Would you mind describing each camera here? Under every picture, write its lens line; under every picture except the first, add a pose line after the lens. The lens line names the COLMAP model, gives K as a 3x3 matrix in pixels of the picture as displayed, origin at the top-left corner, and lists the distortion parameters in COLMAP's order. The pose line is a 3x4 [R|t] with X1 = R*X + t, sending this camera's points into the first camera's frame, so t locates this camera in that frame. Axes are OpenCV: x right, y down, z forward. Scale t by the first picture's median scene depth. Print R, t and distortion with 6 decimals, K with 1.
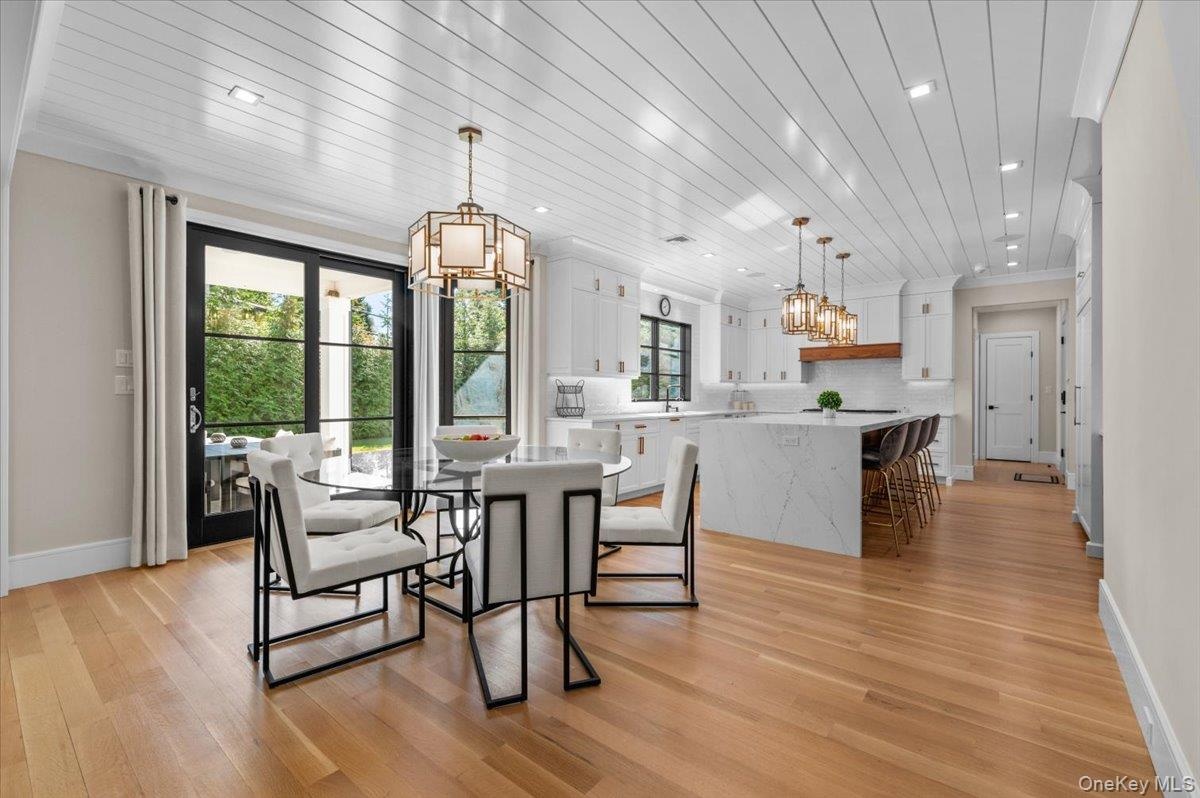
lens RADIAL K [[516.5, 0, 603.7], [0, 516.5, 394.7], [0, 0, 1]] dist [0.001336, 0.000347]
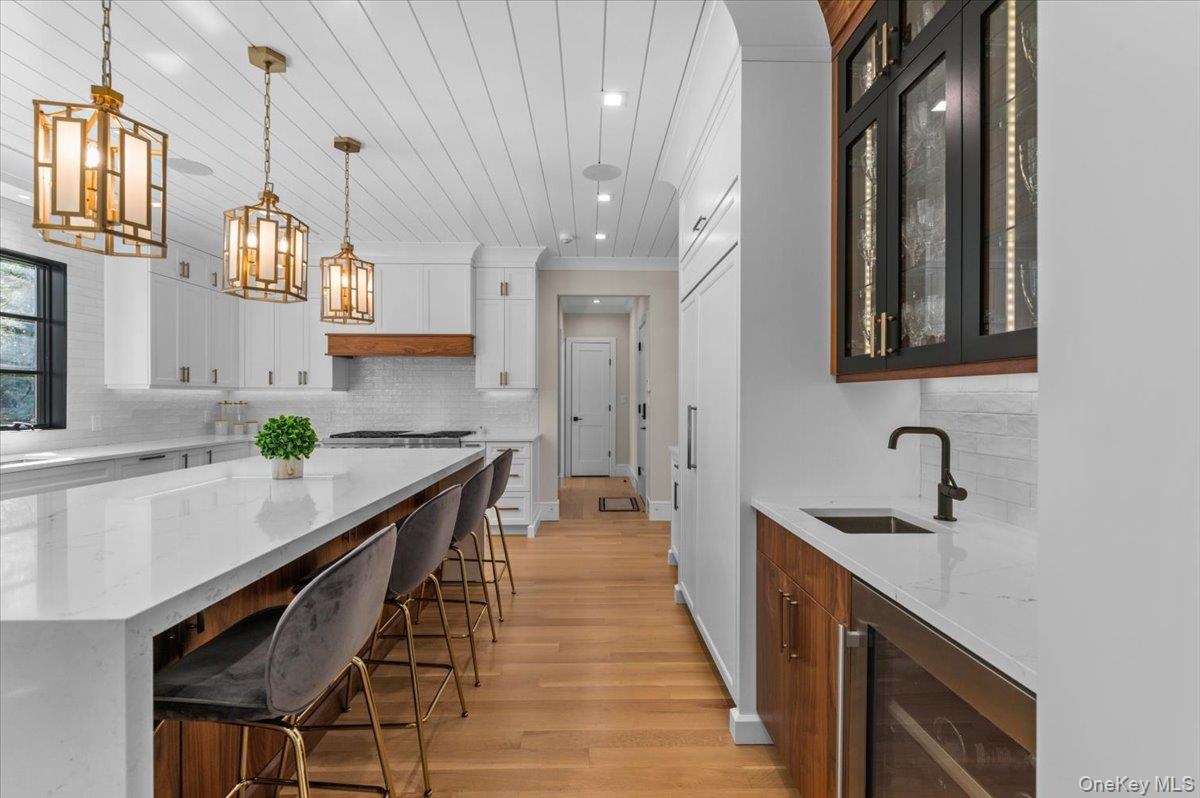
lens RADIAL K [[516.5, 0, 600.9], [0, 516.5, 397.5], [0, 0, 1]] dist [0.001336, 0.000347]
pose [[0.766286, -0.000132, 0.642499, 0.255258], [-0.000506, 1.000000, 0.000809, -0.016686], [-0.642499, -0.000945, 0.766286, 0.351450]]
